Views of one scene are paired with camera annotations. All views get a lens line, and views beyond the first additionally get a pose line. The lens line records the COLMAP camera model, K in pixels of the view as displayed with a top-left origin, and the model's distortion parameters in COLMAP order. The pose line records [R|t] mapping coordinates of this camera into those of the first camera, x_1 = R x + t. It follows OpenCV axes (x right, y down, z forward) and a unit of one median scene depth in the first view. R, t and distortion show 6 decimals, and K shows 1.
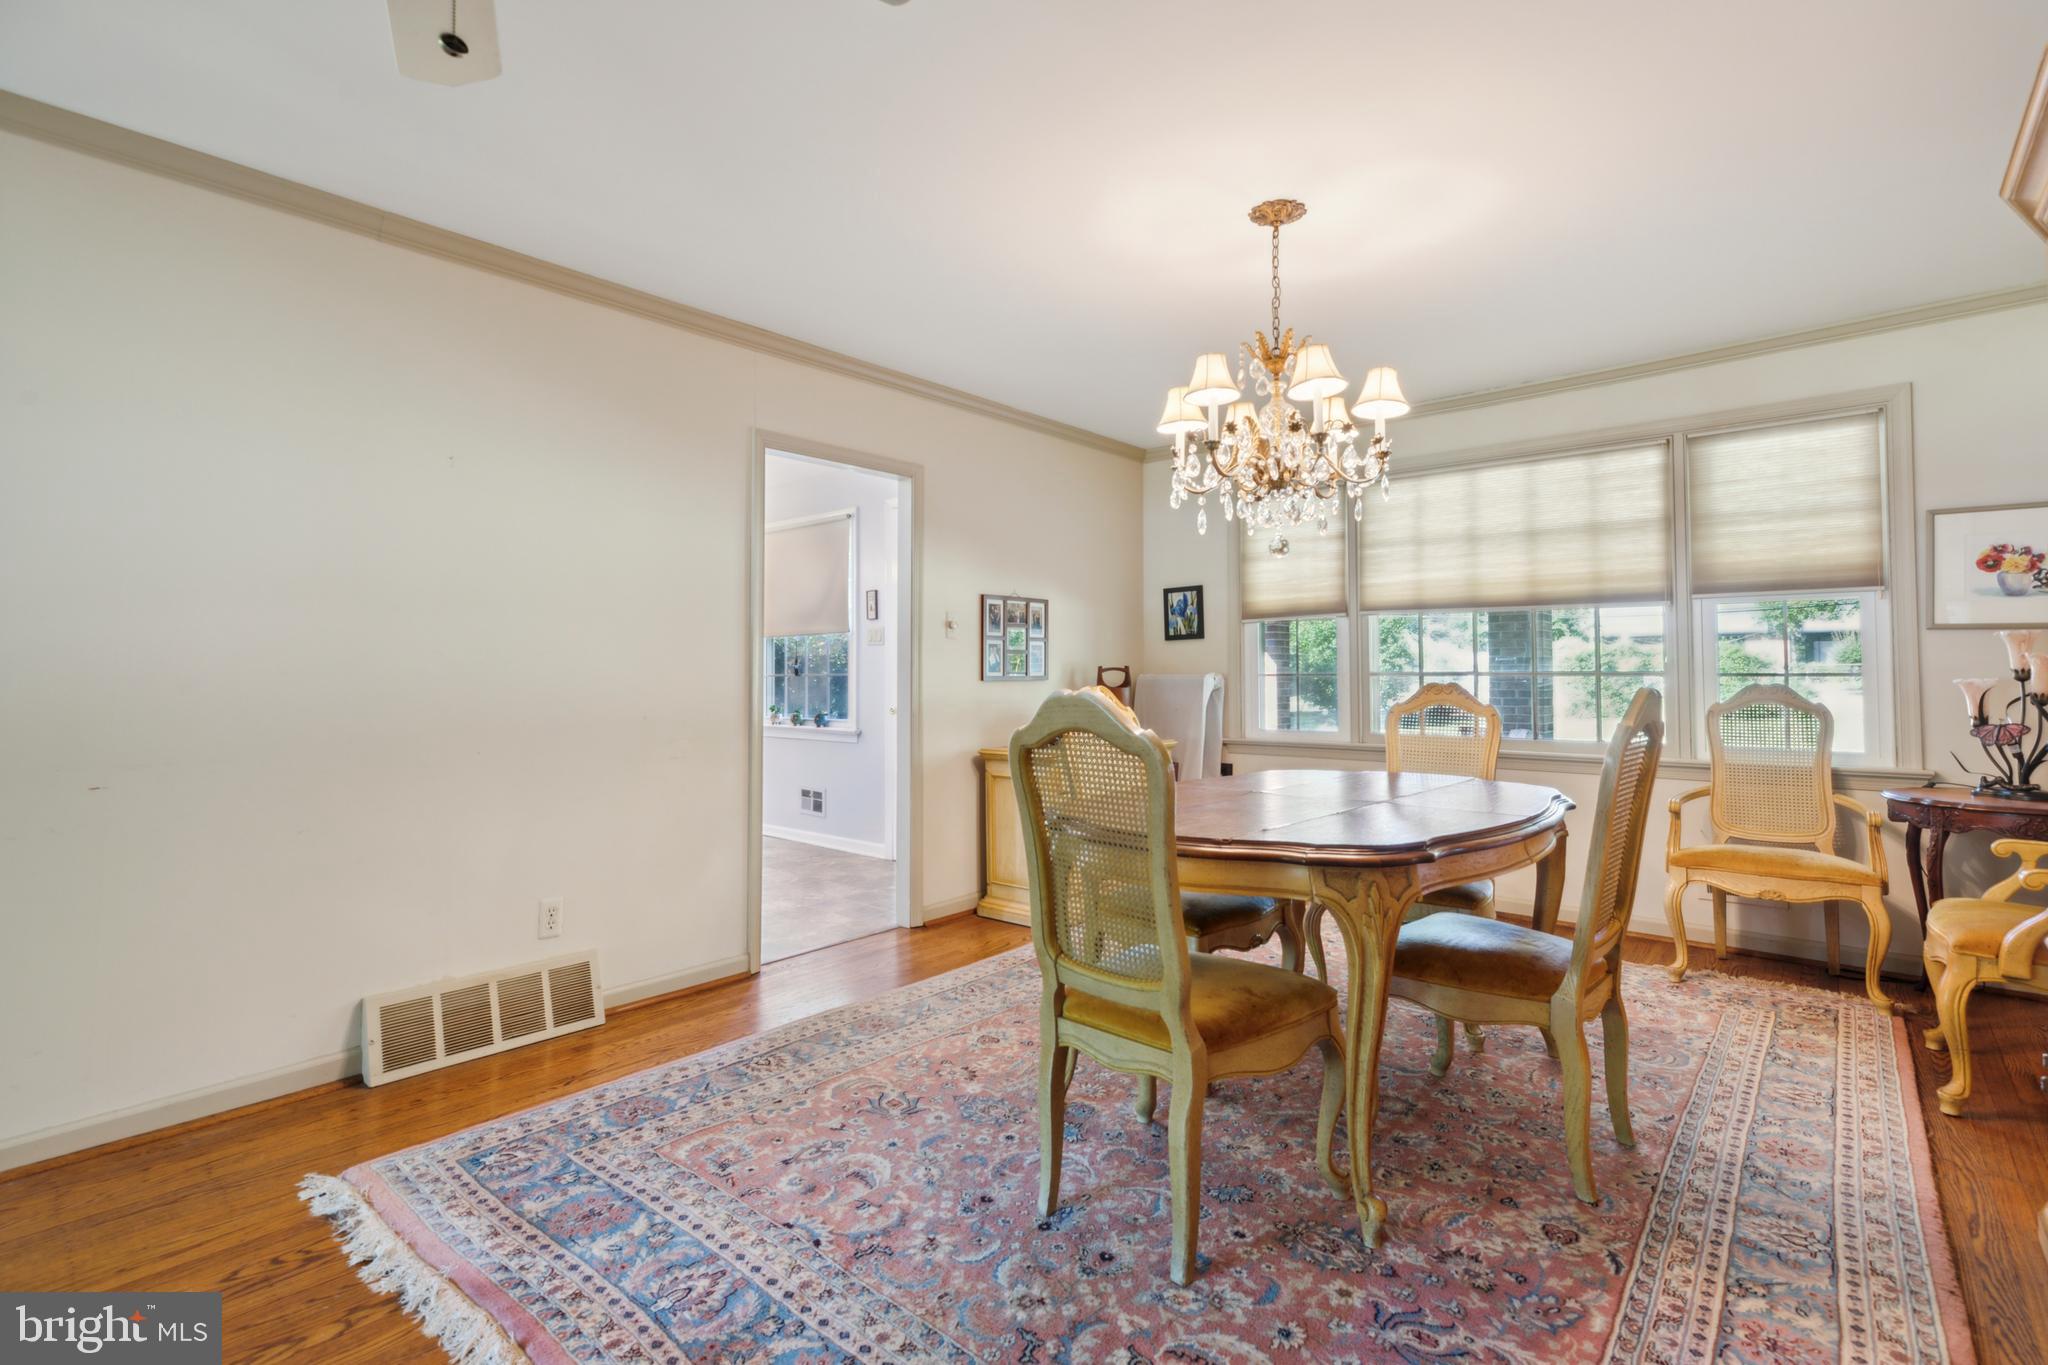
lens RADIAL K [[954.5, 0, 1047.2], [0, 954.5, 670.9], [0, 0, 1]] dist [0.004496, 0.000294]
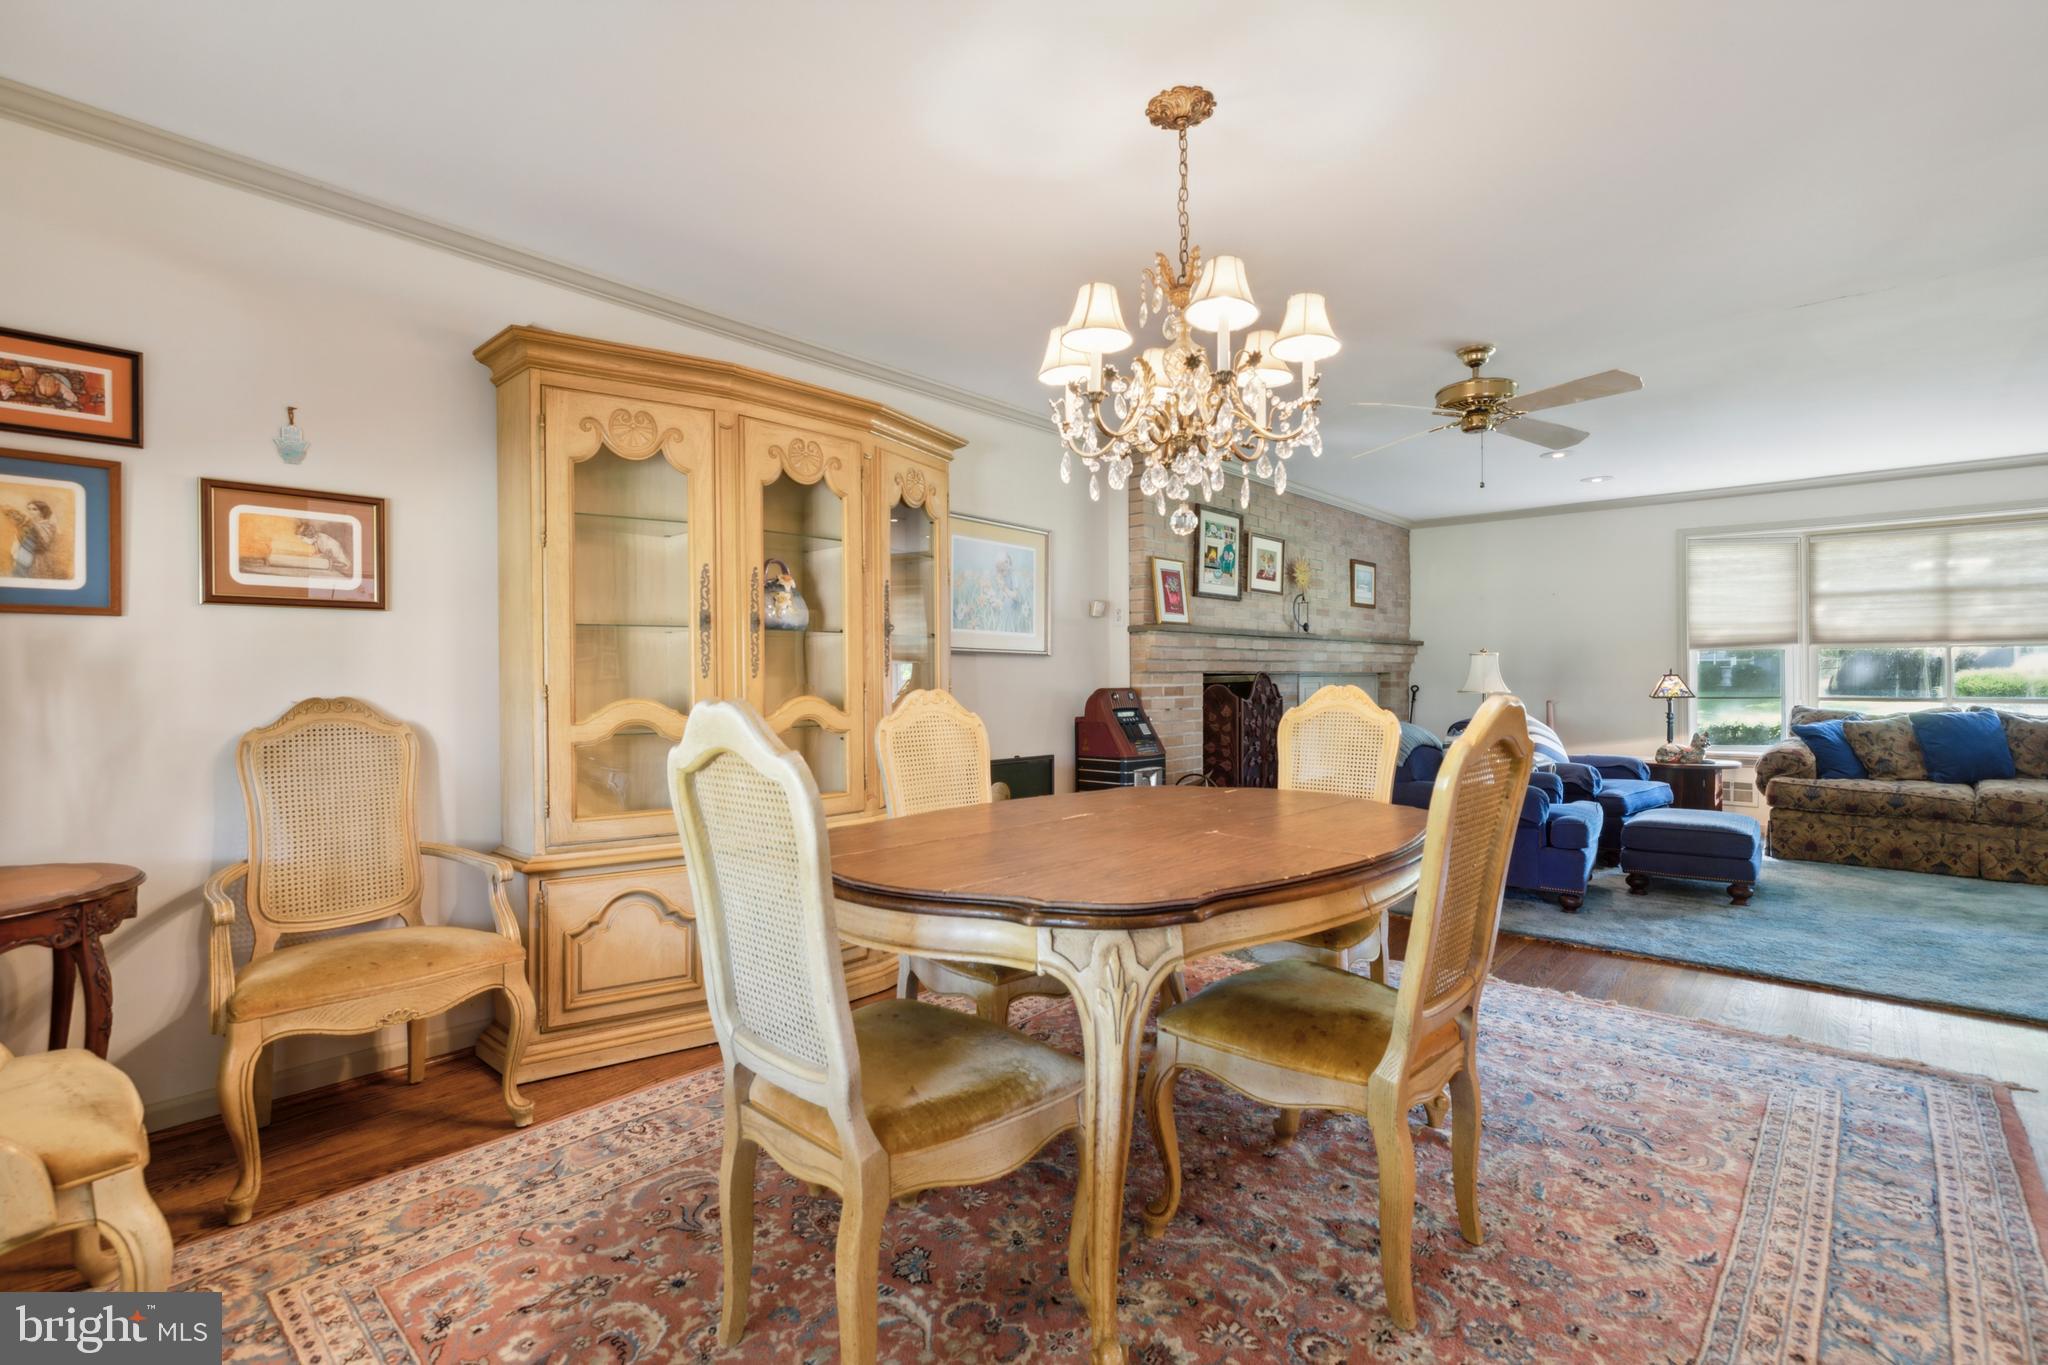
lens RADIAL K [[952.4, 0, 1024.3], [0, 952.4, 673.8], [0, 0, 1]] dist [0.009474, 0.000174]
pose [[-0.999295, 0.018617, 0.032596, 0.221948], [0.018256, 0.999769, -0.011350, 0.010561], [-0.032800, -0.010747, -0.999404, 1.173161]]
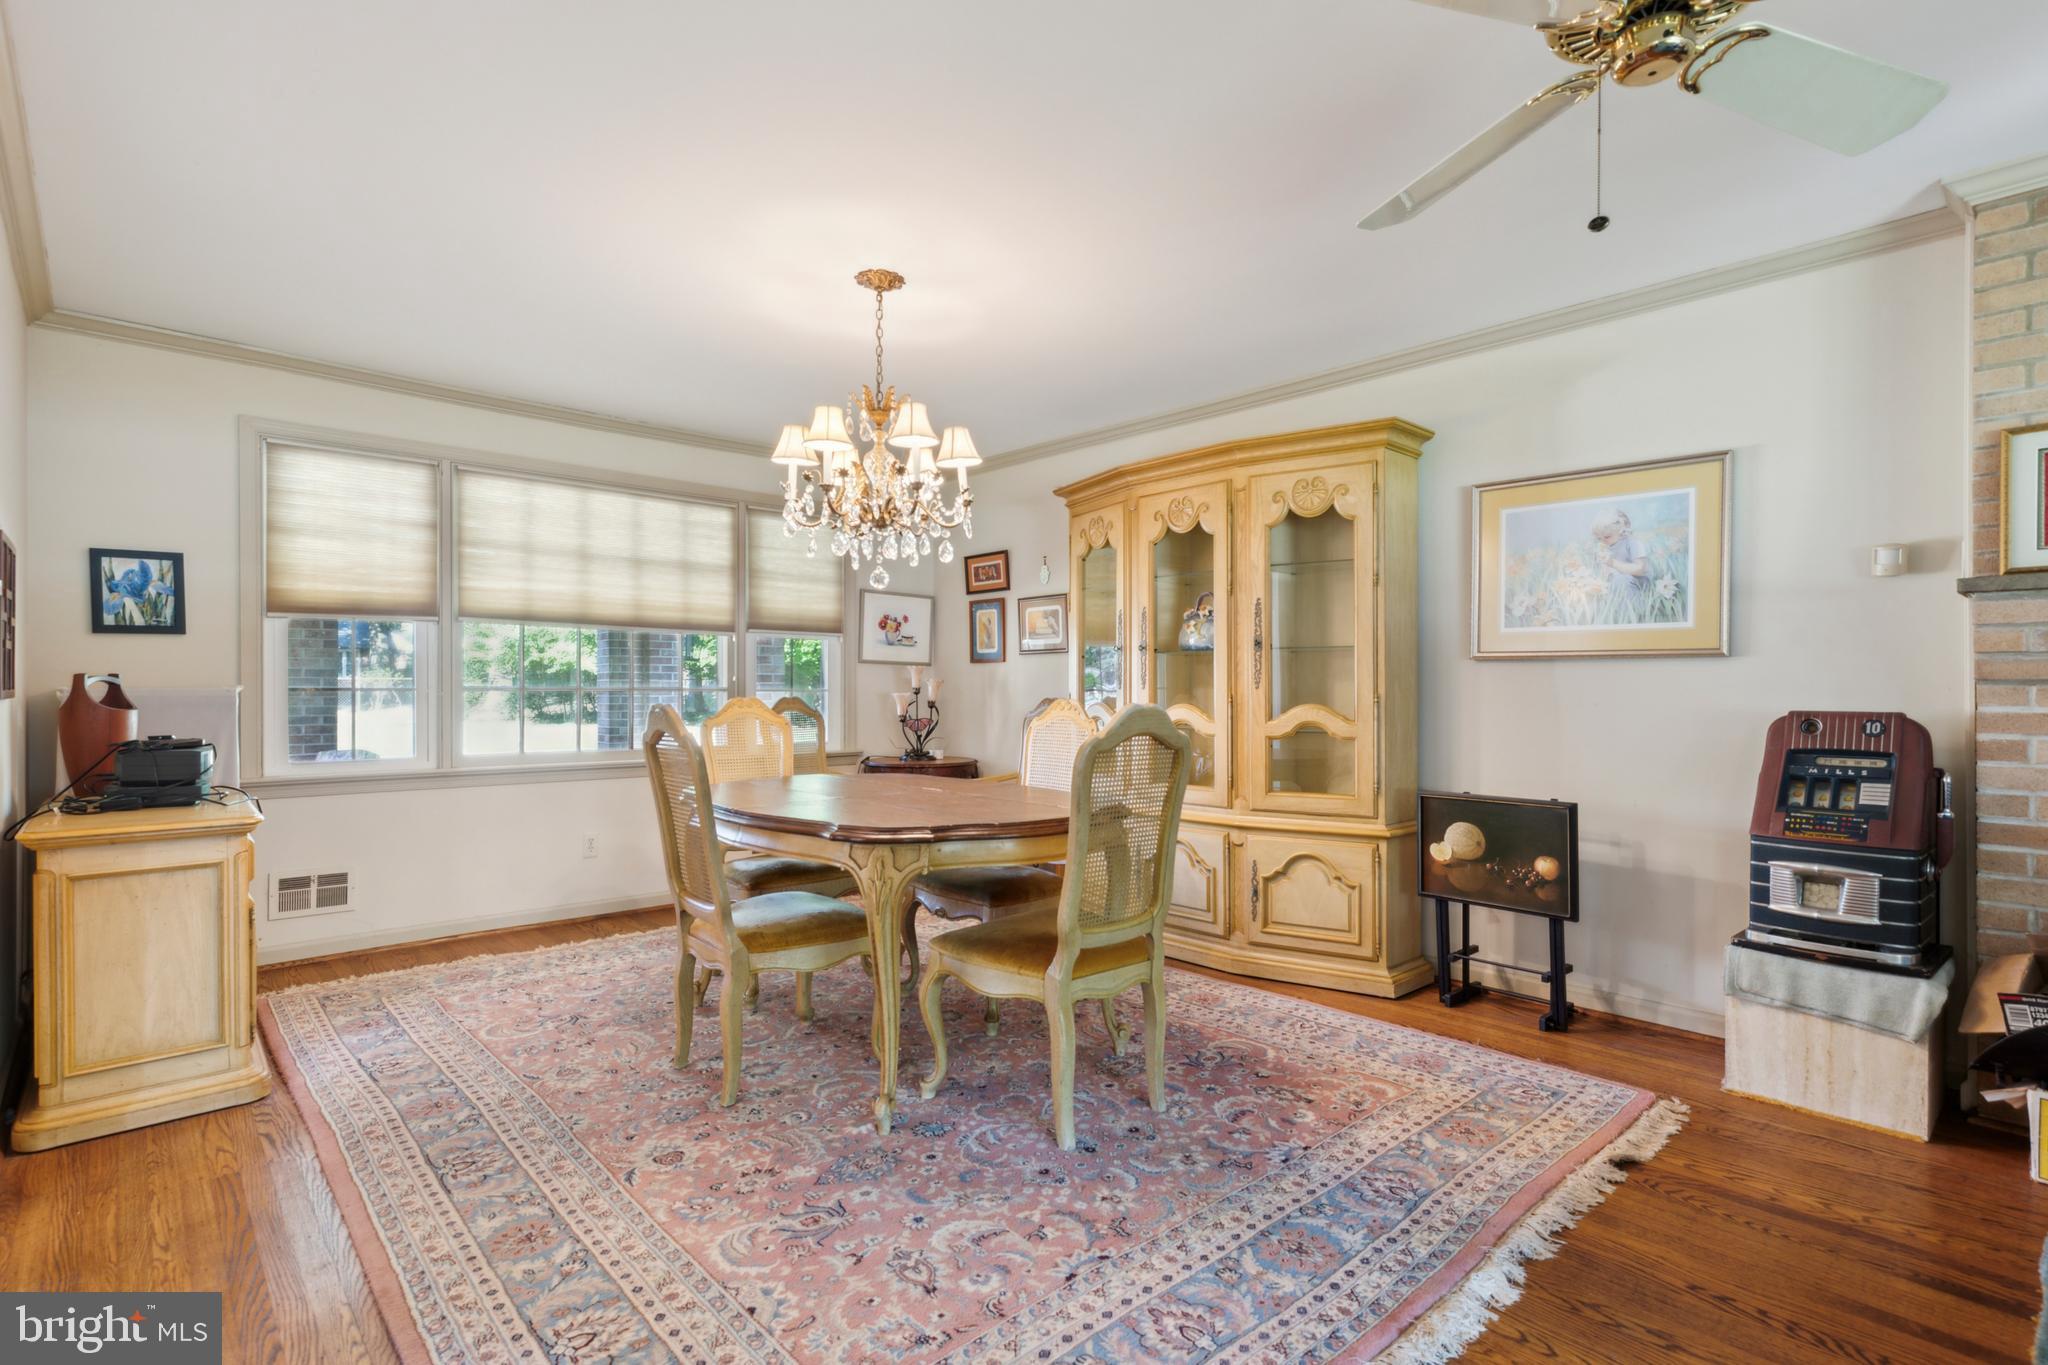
lens RADIAL K [[978.5, 0, 1027.9], [0, 978.5, 693.8], [0, 0, 1]] dist [-0.000201, 0.000009]
pose [[0.127074, 0.001688, 0.991892, -0.577692], [-0.003369, 0.999994, -0.001270, 0.008363], [-0.991887, -0.003180, 0.127079, 0.438709]]
